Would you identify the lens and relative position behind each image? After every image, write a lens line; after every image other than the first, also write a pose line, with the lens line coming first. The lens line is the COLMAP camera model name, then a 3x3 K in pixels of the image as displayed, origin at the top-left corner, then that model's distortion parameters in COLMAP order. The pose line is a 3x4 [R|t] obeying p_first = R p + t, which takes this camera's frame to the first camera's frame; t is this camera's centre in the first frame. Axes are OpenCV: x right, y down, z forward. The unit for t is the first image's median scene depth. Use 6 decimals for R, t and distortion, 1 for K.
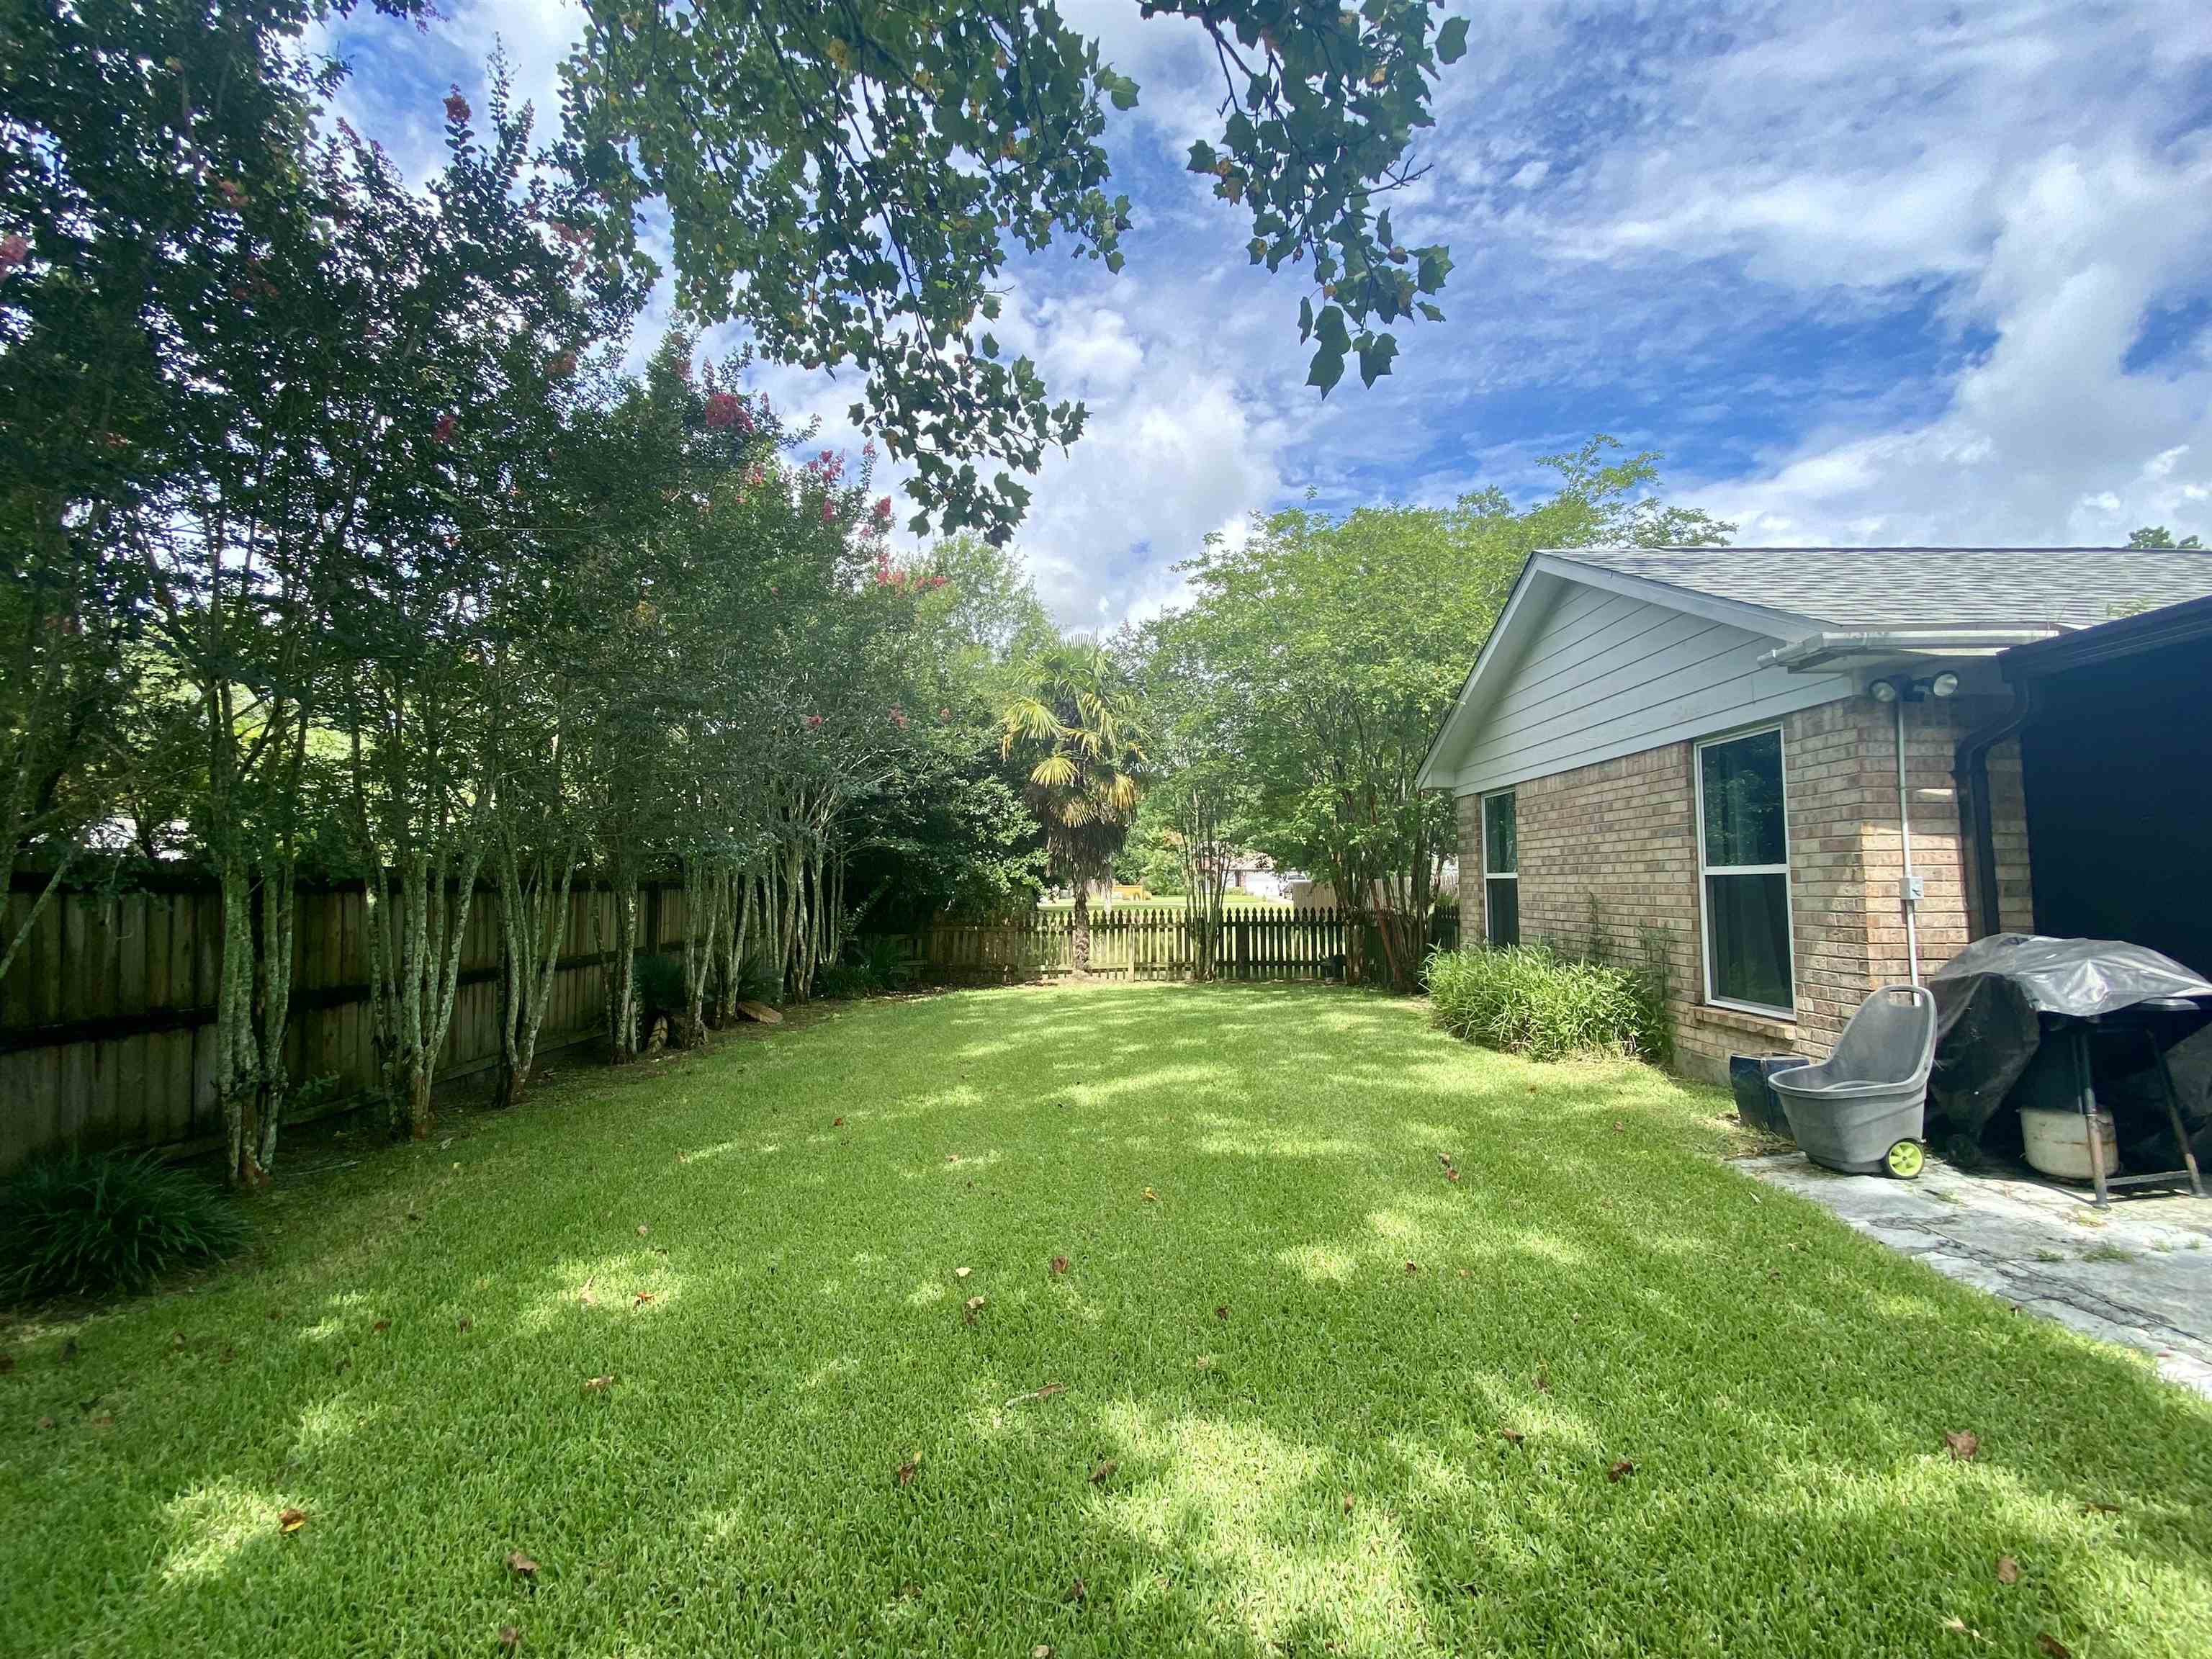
lens RADIAL K [[893.4, 0, 1104.5], [0, 893.4, 821.1], [0, 0, 1]] dist [0.022700, -0.019380]
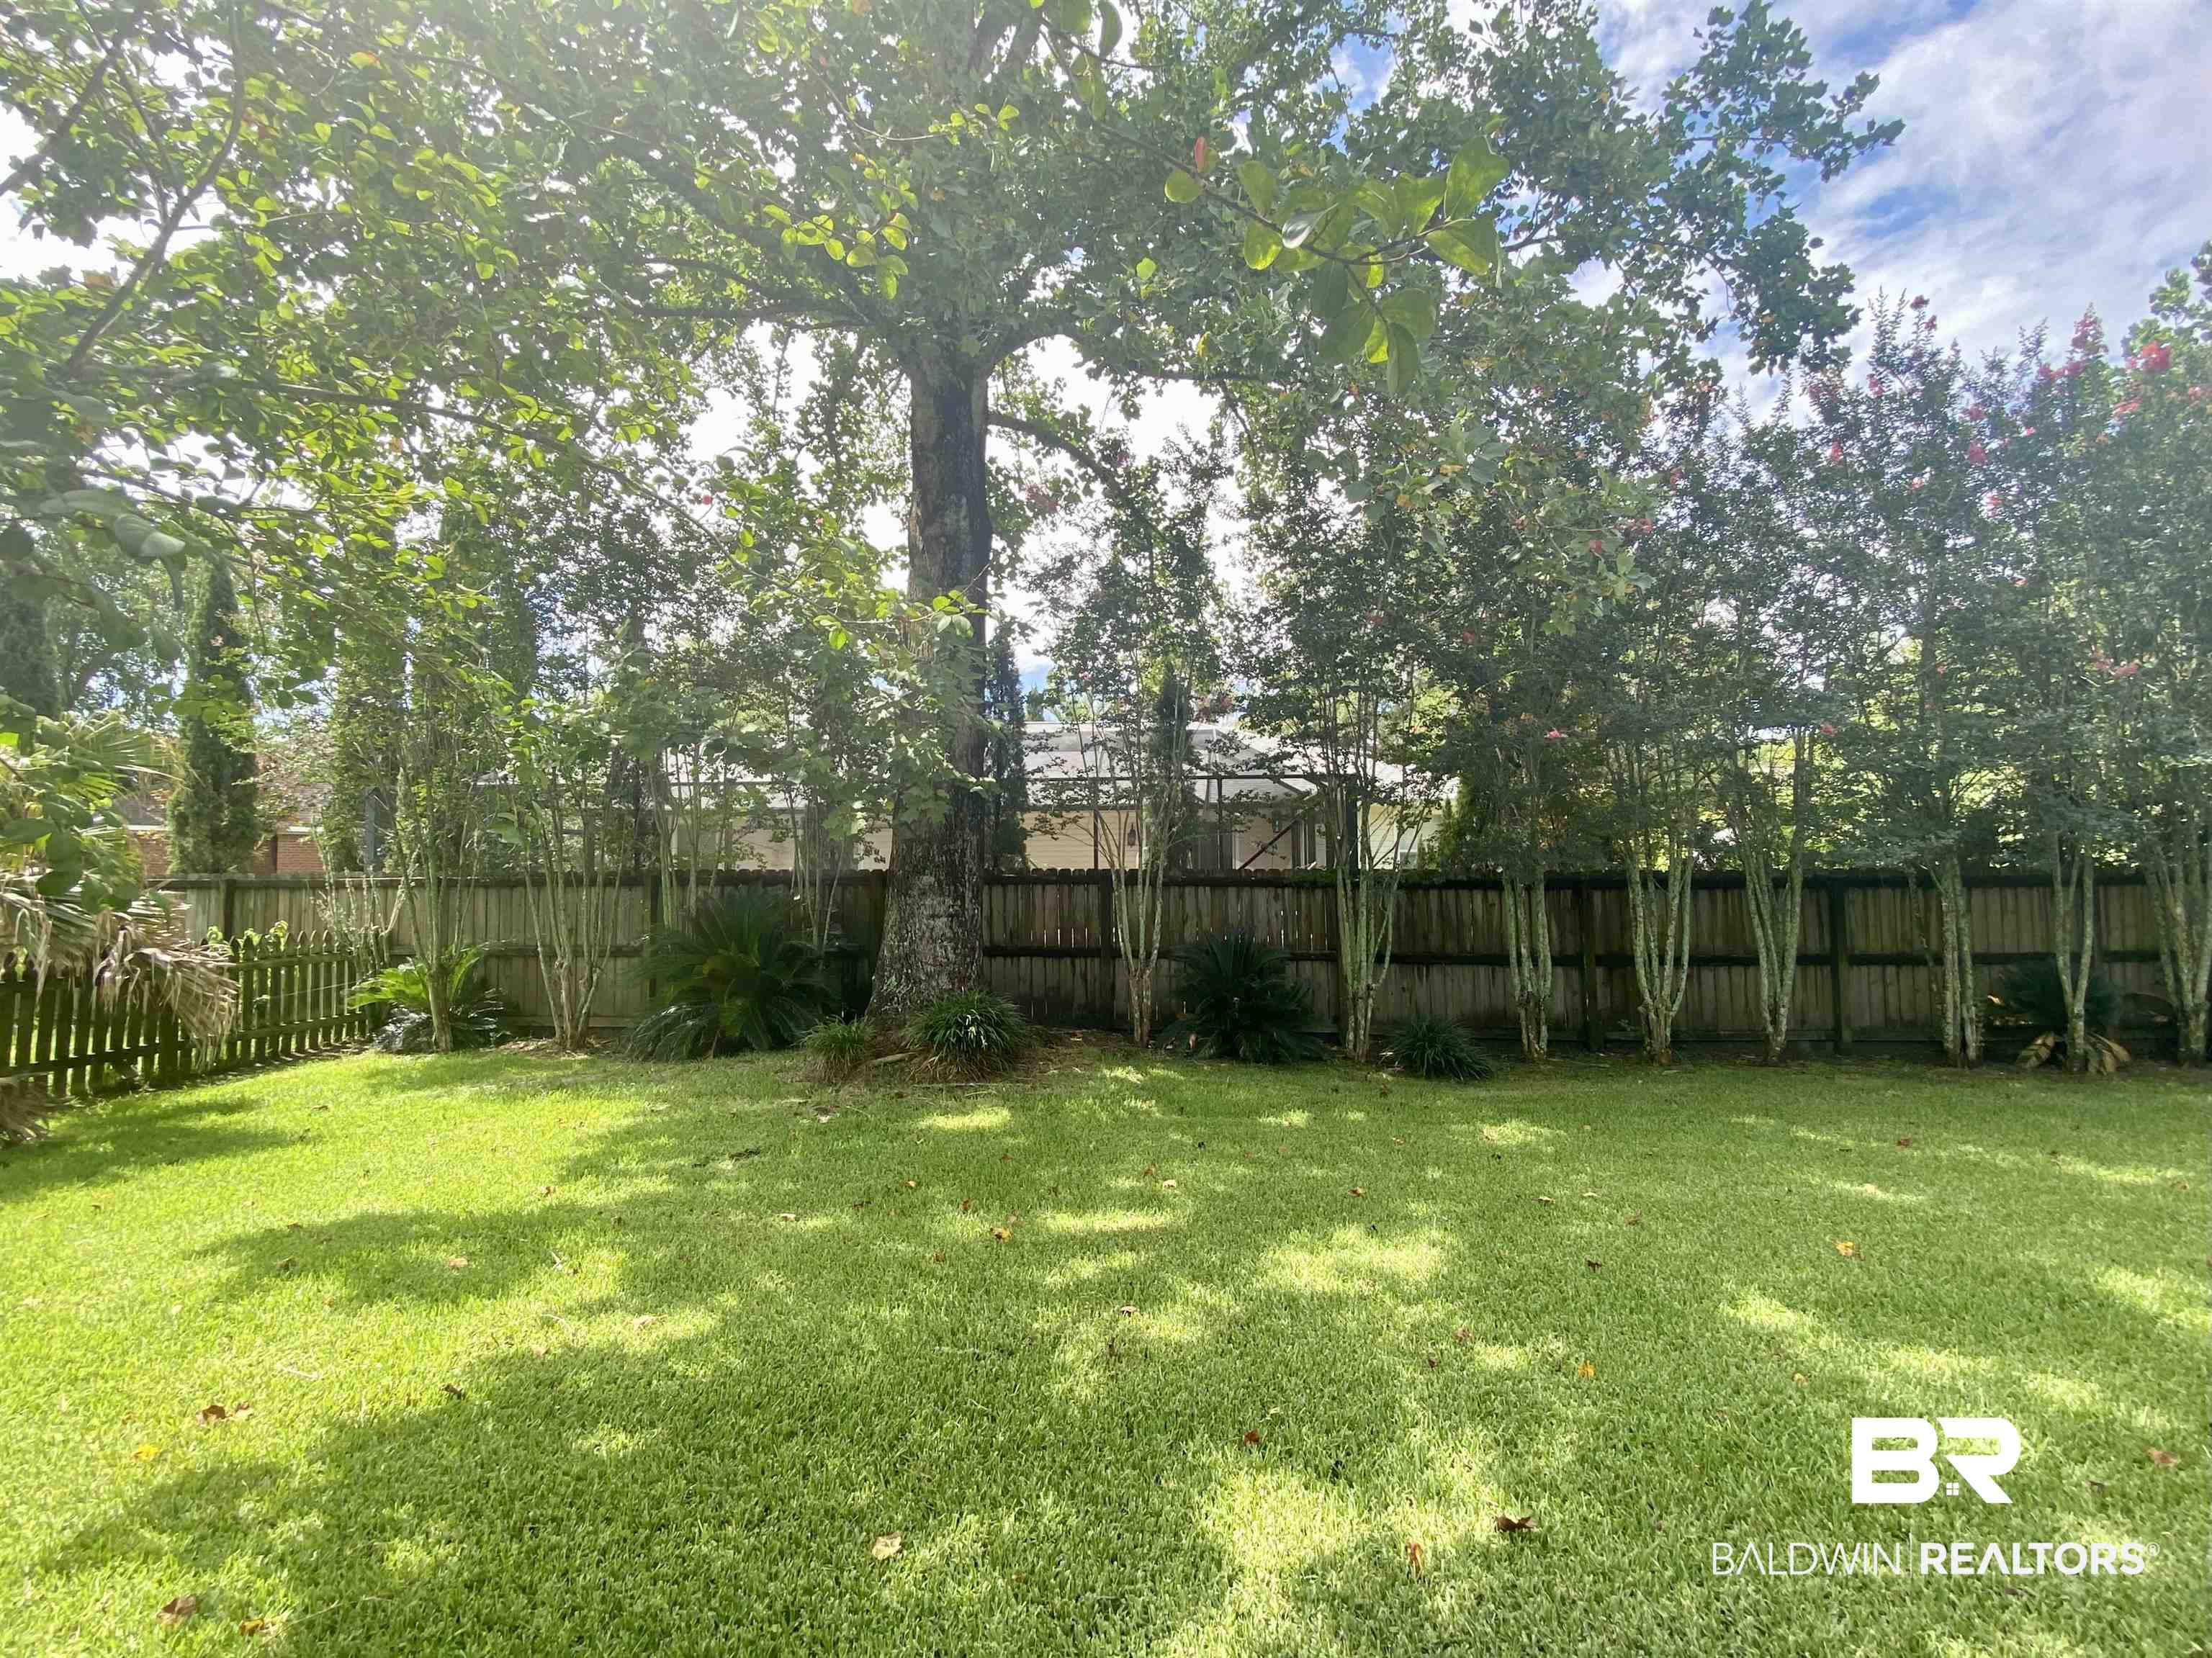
lens RADIAL K [[919.0, 0, 1099.5], [0, 919.0, 830.0], [0, 0, 1]] dist [0.022906, -0.019940]
pose [[-0.066135, -0.034255, -0.997223, 0.952020], [0.078177, 0.996161, -0.039403, -0.028722], [0.994743, -0.080565, -0.063203, 0.301183]]
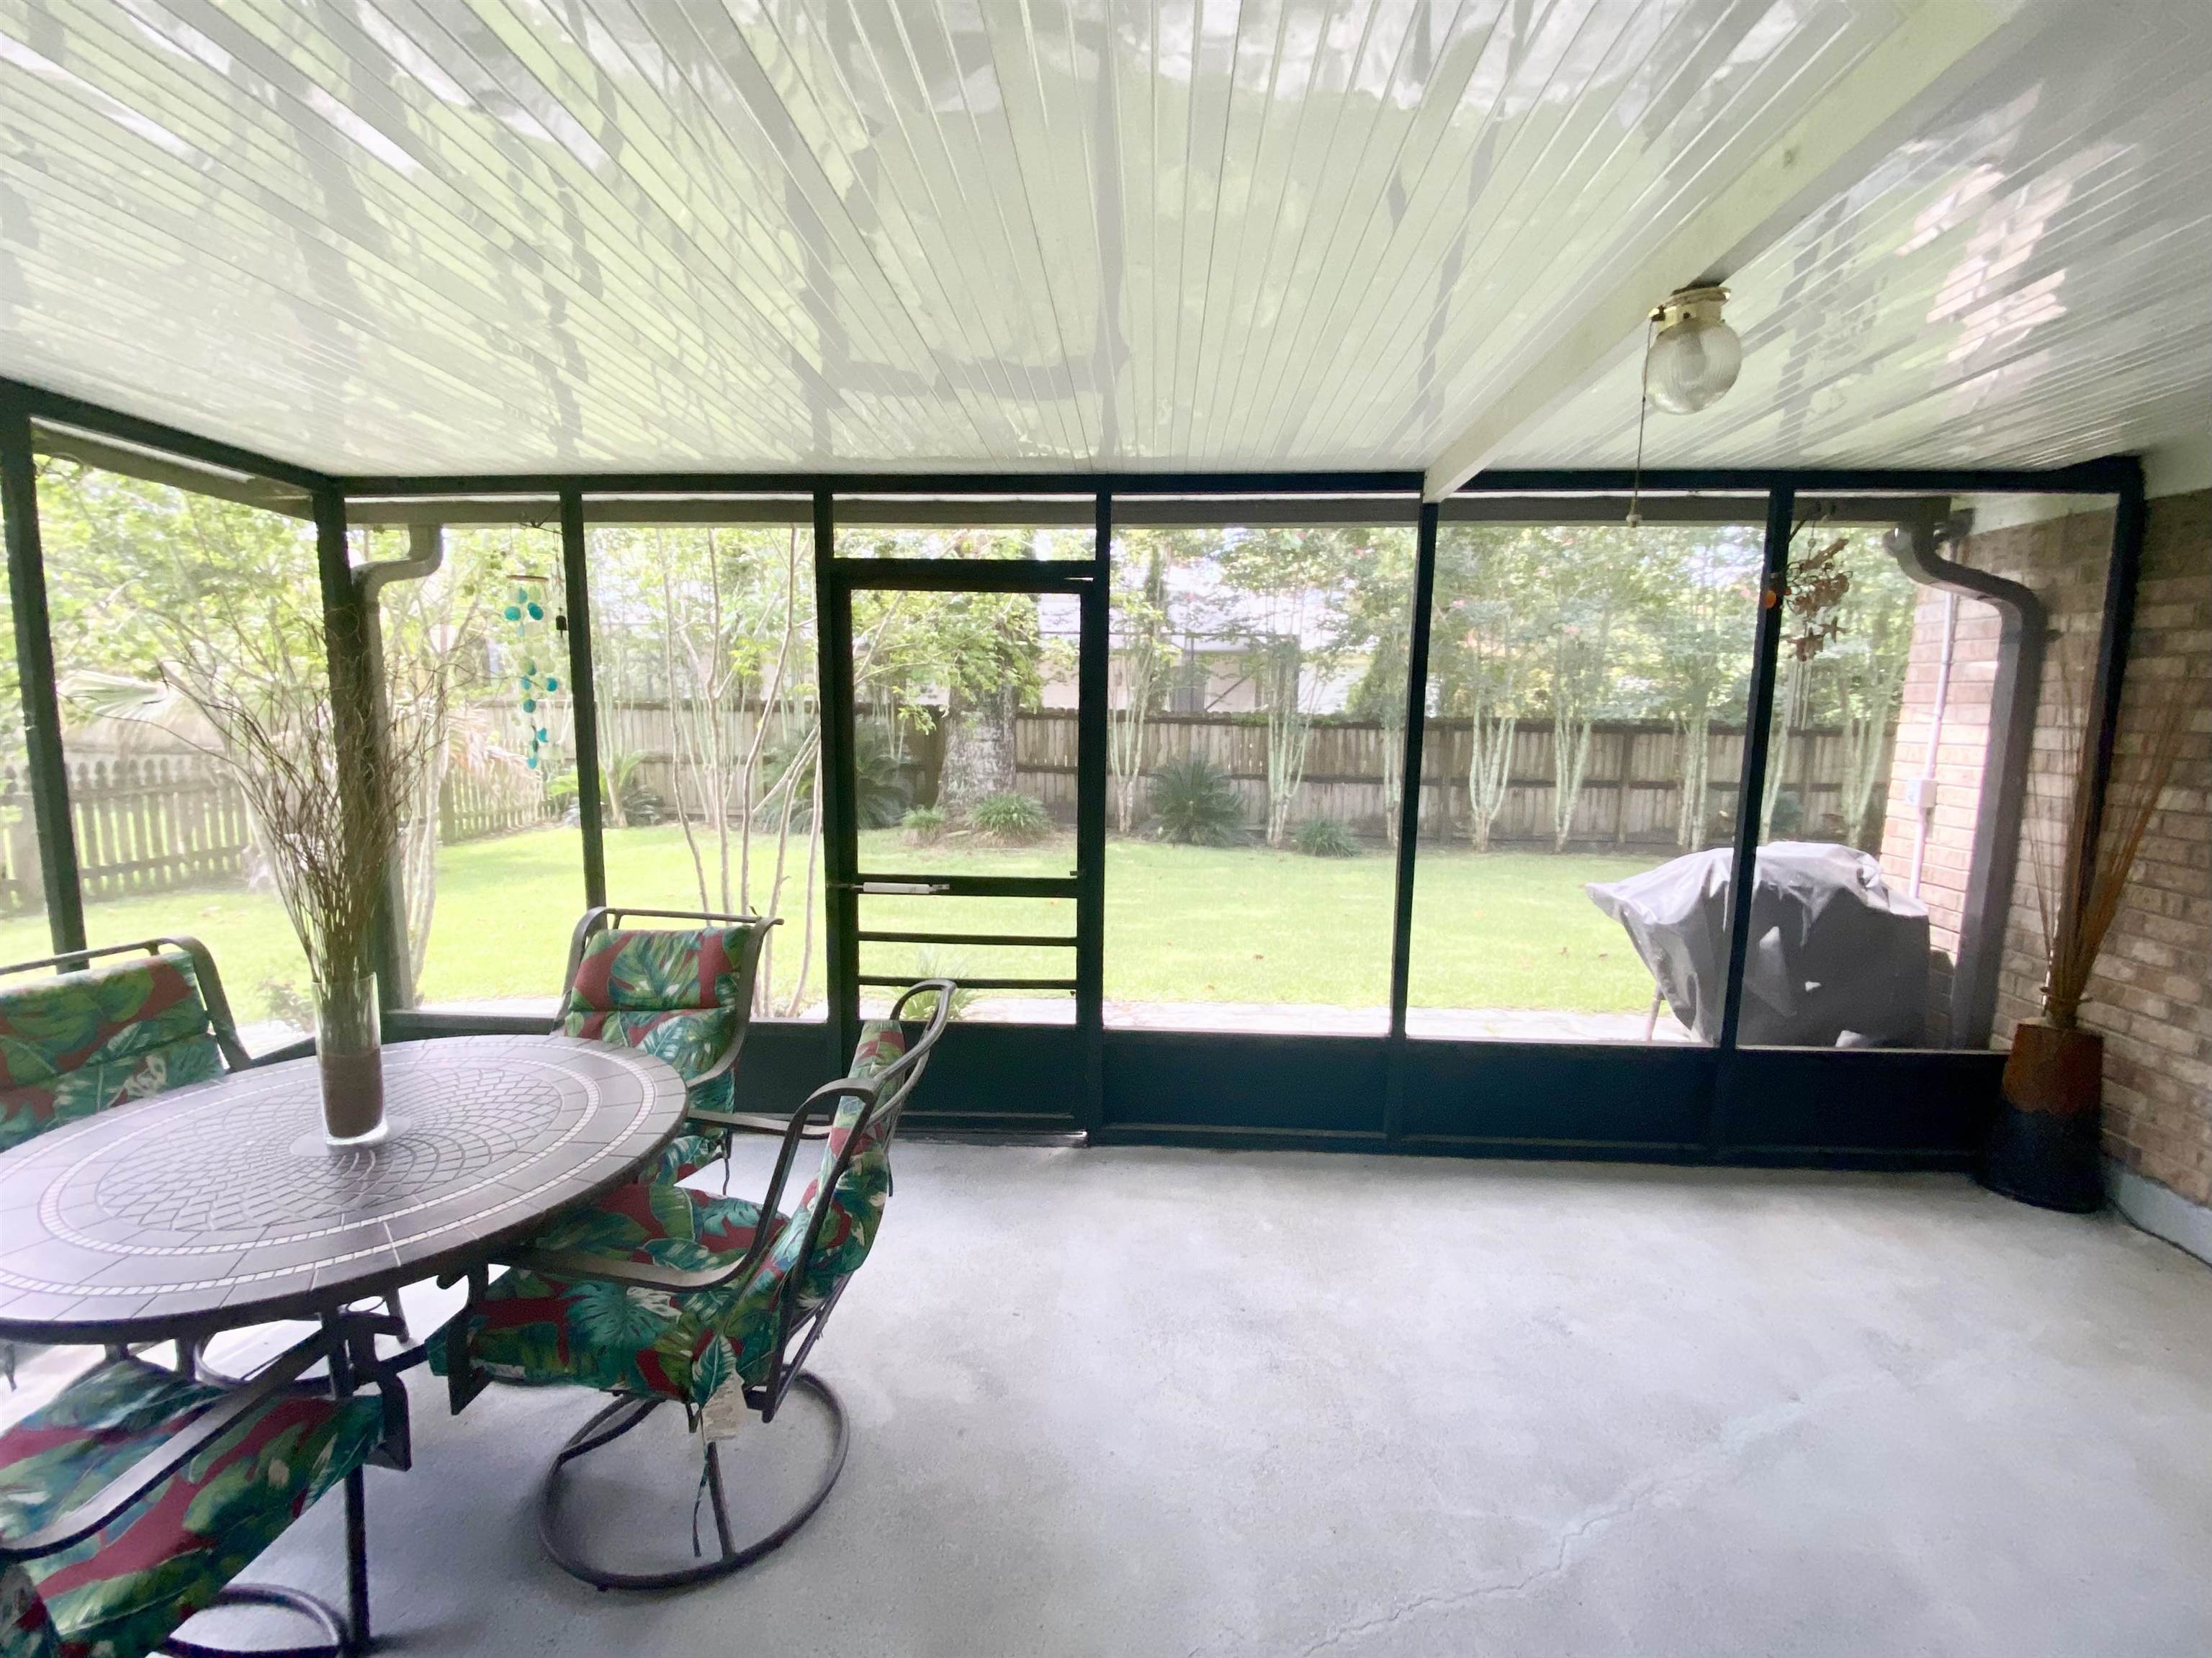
lens RADIAL K [[893.4, 0, 1104.5], [0, 893.4, 820.6], [0, 0, 1]] dist [0.022700, -0.019380]
pose [[-0.047531, 0.136370, -0.989517, 1.623967], [0.056770, 0.989404, 0.133627, -0.048925], [0.997255, -0.049823, -0.054770, 0.317523]]
